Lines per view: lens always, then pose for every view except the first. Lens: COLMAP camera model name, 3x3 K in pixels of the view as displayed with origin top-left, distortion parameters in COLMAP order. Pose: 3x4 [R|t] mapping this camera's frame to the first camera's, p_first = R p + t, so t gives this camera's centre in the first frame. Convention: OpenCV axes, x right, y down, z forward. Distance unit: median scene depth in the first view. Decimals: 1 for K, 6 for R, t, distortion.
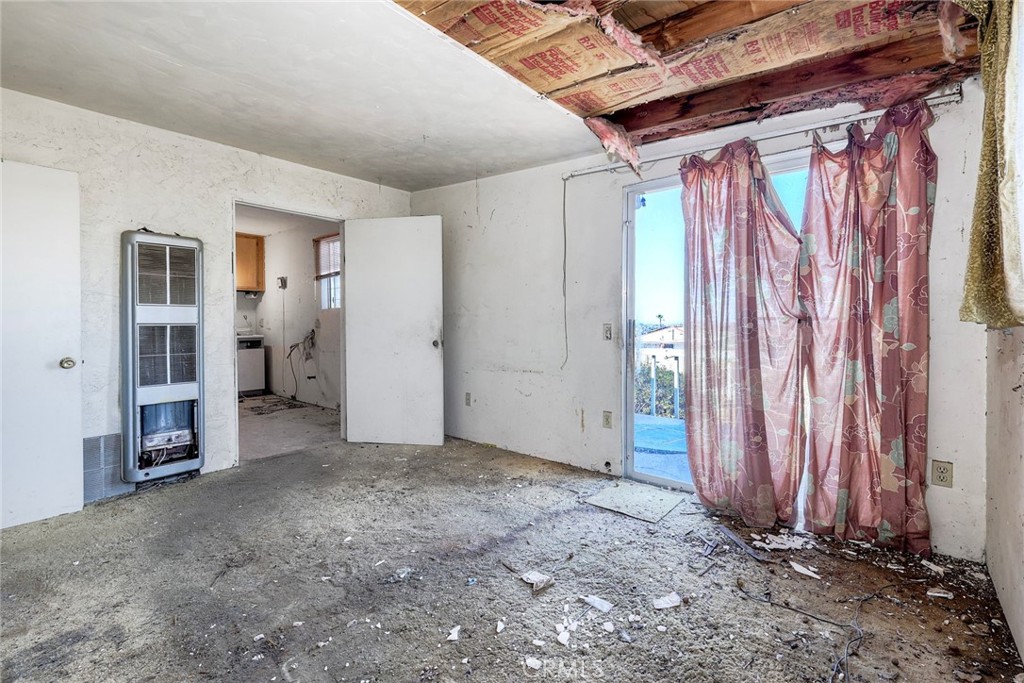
lens RADIAL K [[468.8, 0, 511.9], [0, 468.8, 318.7], [0, 0, 1]] dist [-0.000219, -0.000189]
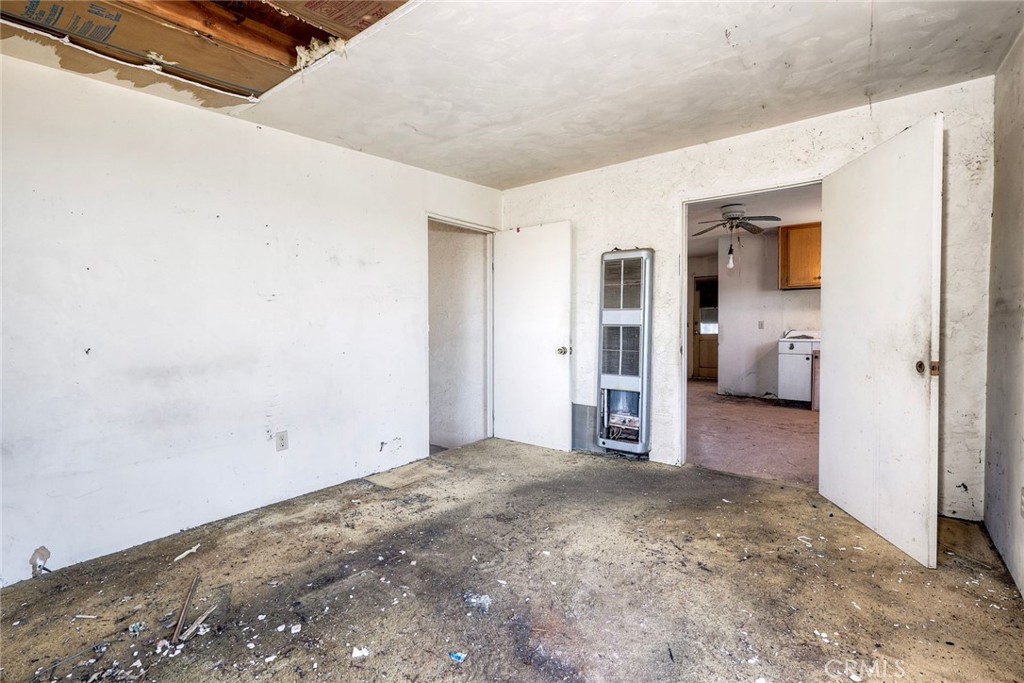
lens RADIAL K [[457.6, 0, 514.4], [0, 457.6, 331.0], [0, 0, 1]] dist [0.001117, 0.000143]
pose [[0.025378, 0.021498, -0.999447, 0.441007], [0.004465, 0.999756, 0.021618, 0.000078], [0.999668, -0.005011, 0.025276, 0.712307]]
